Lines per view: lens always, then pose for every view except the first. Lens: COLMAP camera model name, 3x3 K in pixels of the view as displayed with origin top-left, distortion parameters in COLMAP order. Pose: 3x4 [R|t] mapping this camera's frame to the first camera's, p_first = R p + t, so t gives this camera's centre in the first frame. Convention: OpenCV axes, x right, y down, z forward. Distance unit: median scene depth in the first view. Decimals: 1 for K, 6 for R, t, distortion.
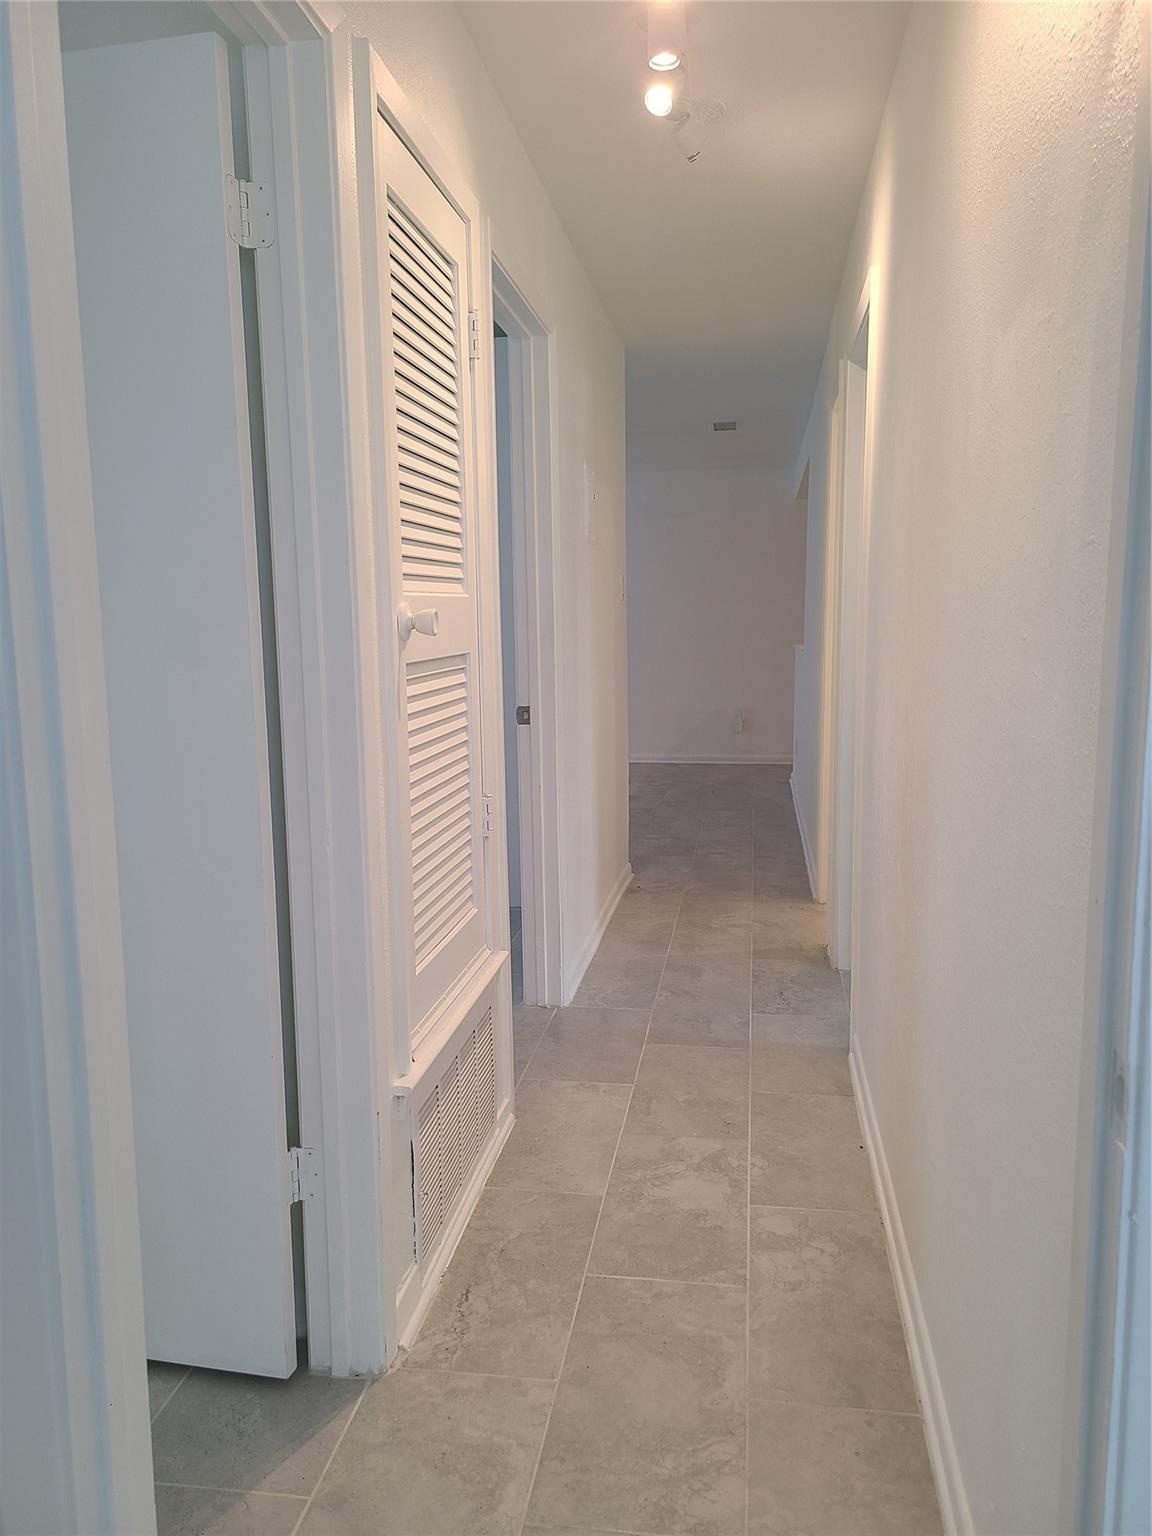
lens RADIAL K [[1182.7, 0, 575.9], [0, 1182.7, 792.4], [0, 0, 1]] dist [0.070003, -0.045456]
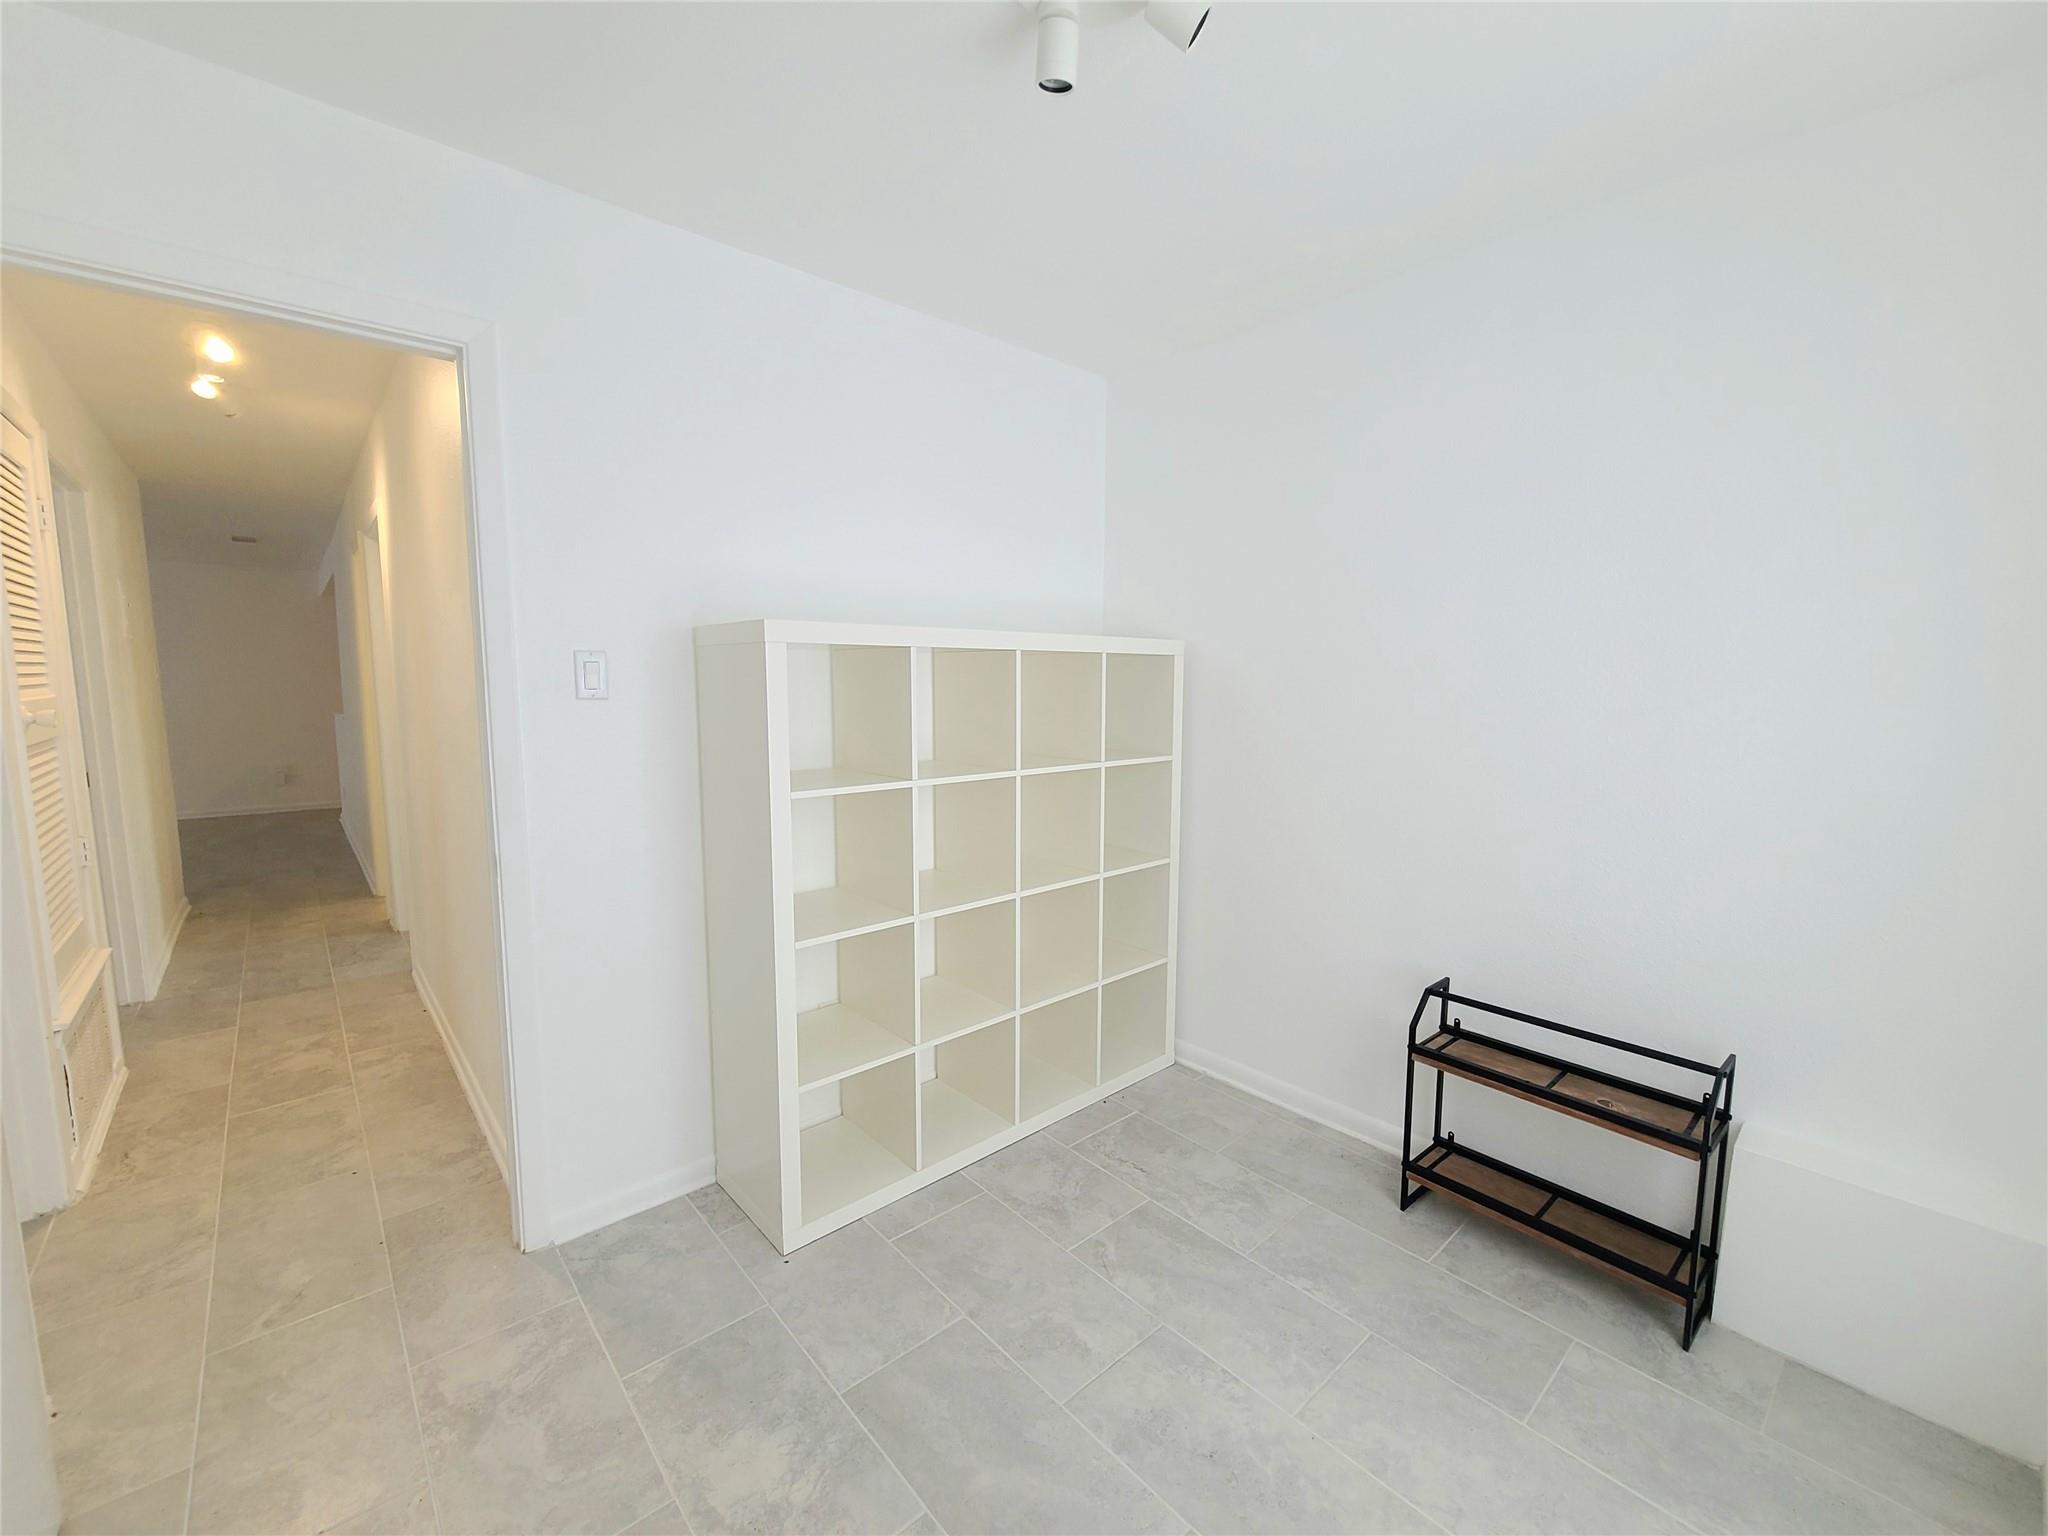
lens RADIAL K [[846.2, 0, 1034.9], [0, 846.2, 767.8], [0, 0, 1]] dist [0.000424, -0.003226]
pose [[0.638896, -0.067944, 0.766287, -0.110703], [0.103977, 0.994579, 0.001494, 0.036525], [-0.762234, 0.078722, 0.642497, -0.487525]]
